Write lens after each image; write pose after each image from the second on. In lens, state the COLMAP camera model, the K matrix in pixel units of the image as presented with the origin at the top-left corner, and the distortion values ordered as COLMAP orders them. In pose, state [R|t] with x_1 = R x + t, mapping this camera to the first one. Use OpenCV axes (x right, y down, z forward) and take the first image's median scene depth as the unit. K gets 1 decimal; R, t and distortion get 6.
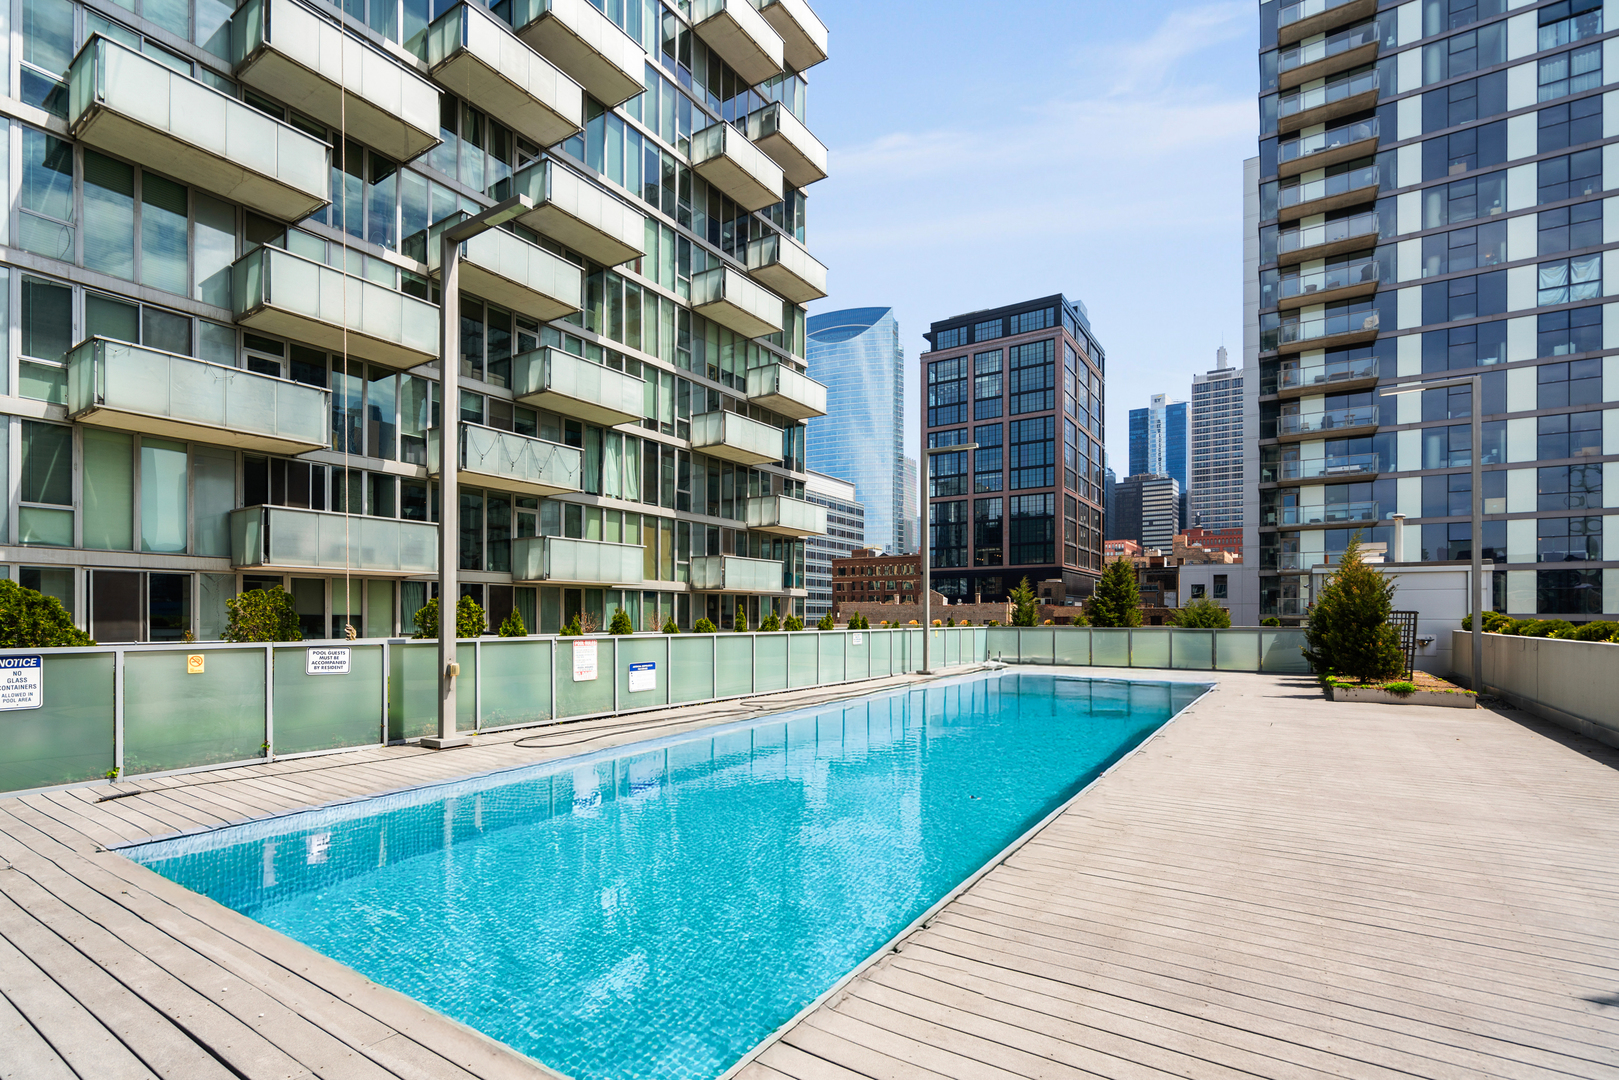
lens RADIAL K [[762.8, 0, 806.8], [0, 762.8, 616.7], [0, 0, 1]] dist [-0.003591, 0.000880]
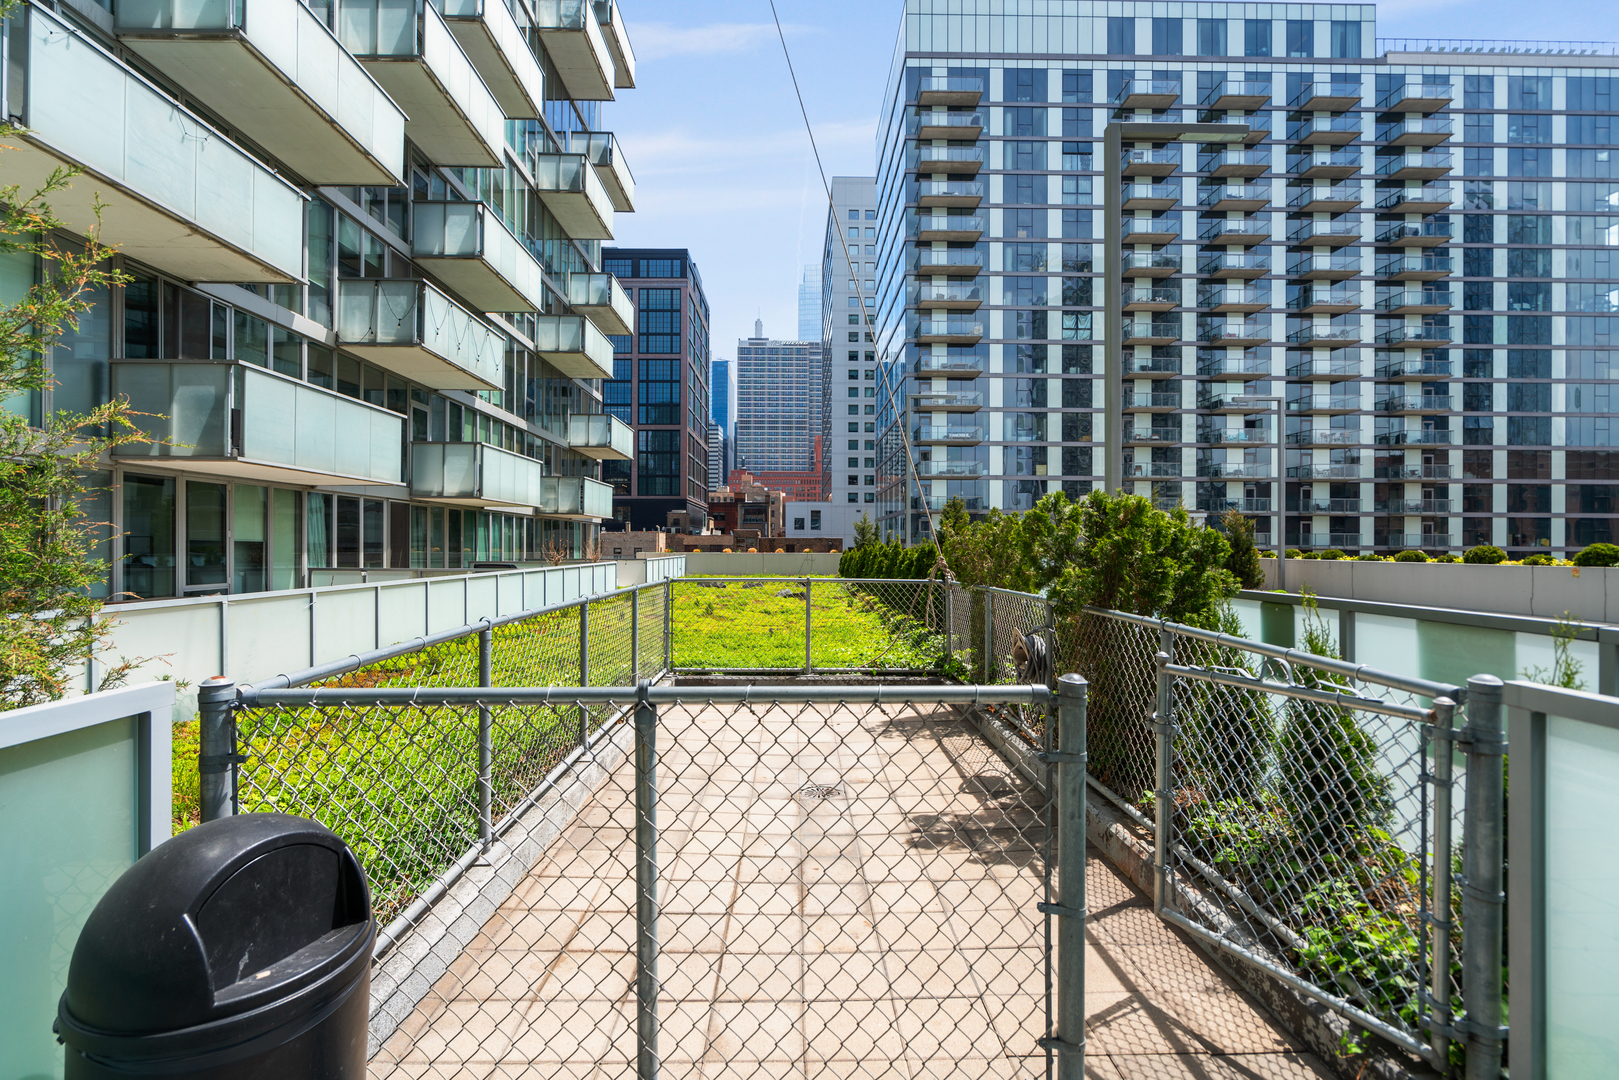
lens RADIAL K [[727.2, 0, 809.5], [0, 727.2, 540.0], [0, 0, 1]] dist [-0.001001, 0.000382]
pose [[0.823940, 0.005712, 0.566648, -0.233075], [-0.002403, 0.999975, -0.006586, -0.000420], [-0.566672, 0.004064, 0.823934, 0.090626]]
